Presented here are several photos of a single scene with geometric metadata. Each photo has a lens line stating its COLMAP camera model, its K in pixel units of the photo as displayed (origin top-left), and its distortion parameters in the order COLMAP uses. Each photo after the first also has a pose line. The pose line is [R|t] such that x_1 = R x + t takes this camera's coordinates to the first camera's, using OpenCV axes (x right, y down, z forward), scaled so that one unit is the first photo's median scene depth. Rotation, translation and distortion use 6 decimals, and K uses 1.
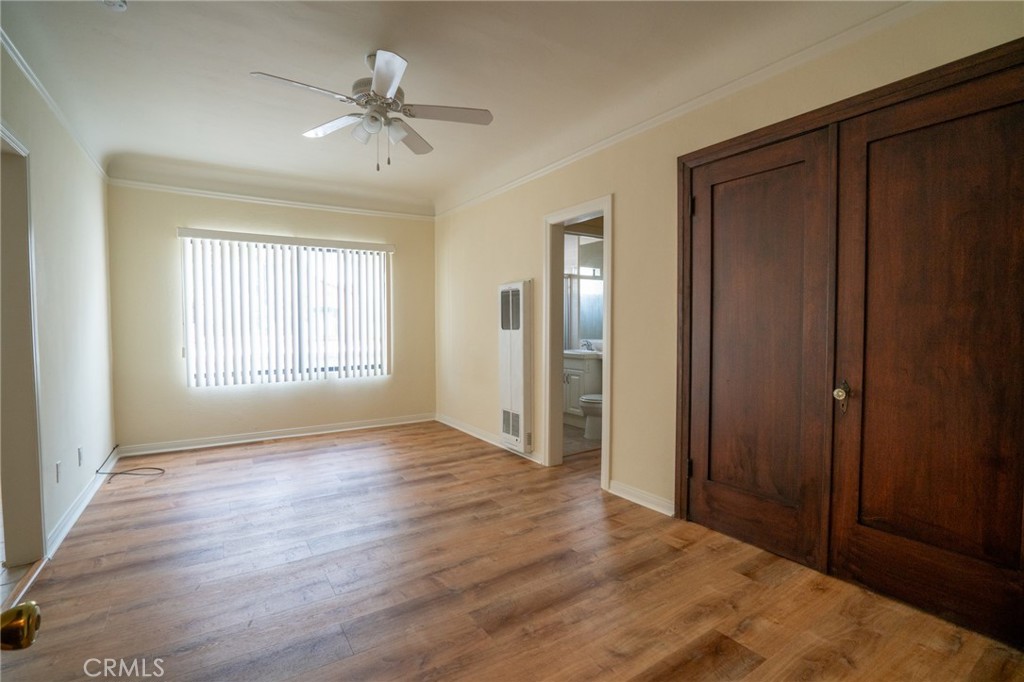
lens RADIAL K [[487.6, 0, 512.0], [0, 487.6, 341.0], [0, 0, 1]] dist [-0.067373, 0.027618]
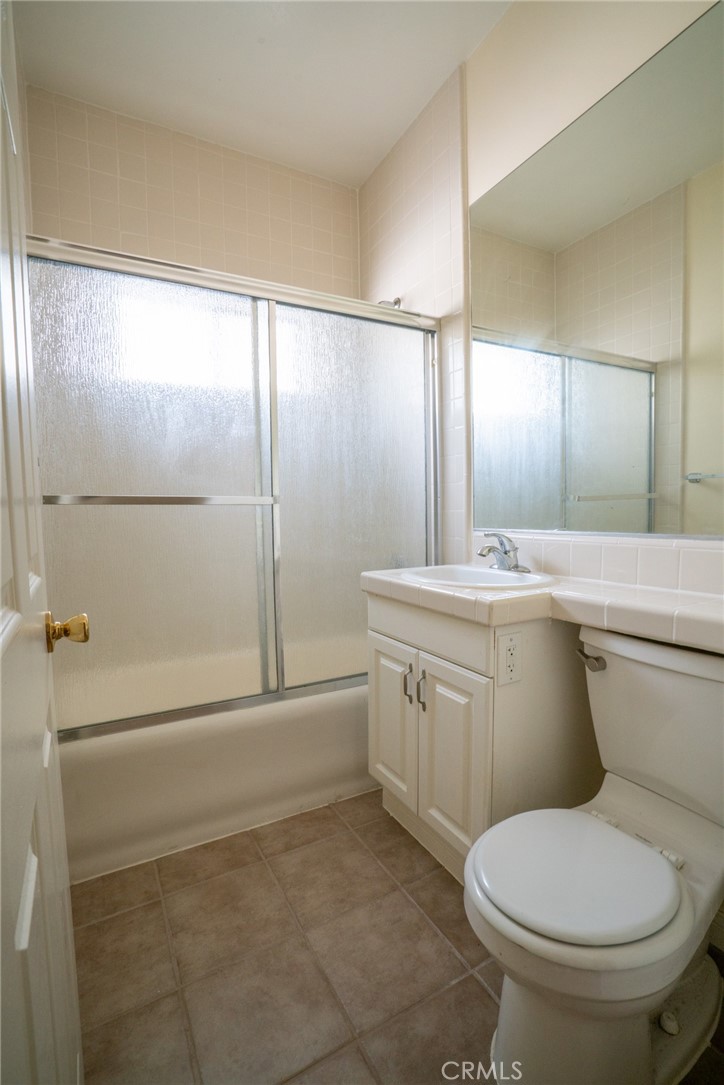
lens RADIAL K [[516.7, 0, 362.0], [0, 516.7, 542.5], [0, 0, 1]] dist [-0.067373, 0.027618]
pose [[0.996672, -0.009699, -0.080941, 0.102243], [0.011626, 0.999659, 0.023372, -0.003591], [0.080687, -0.024235, 0.996445, 0.715999]]
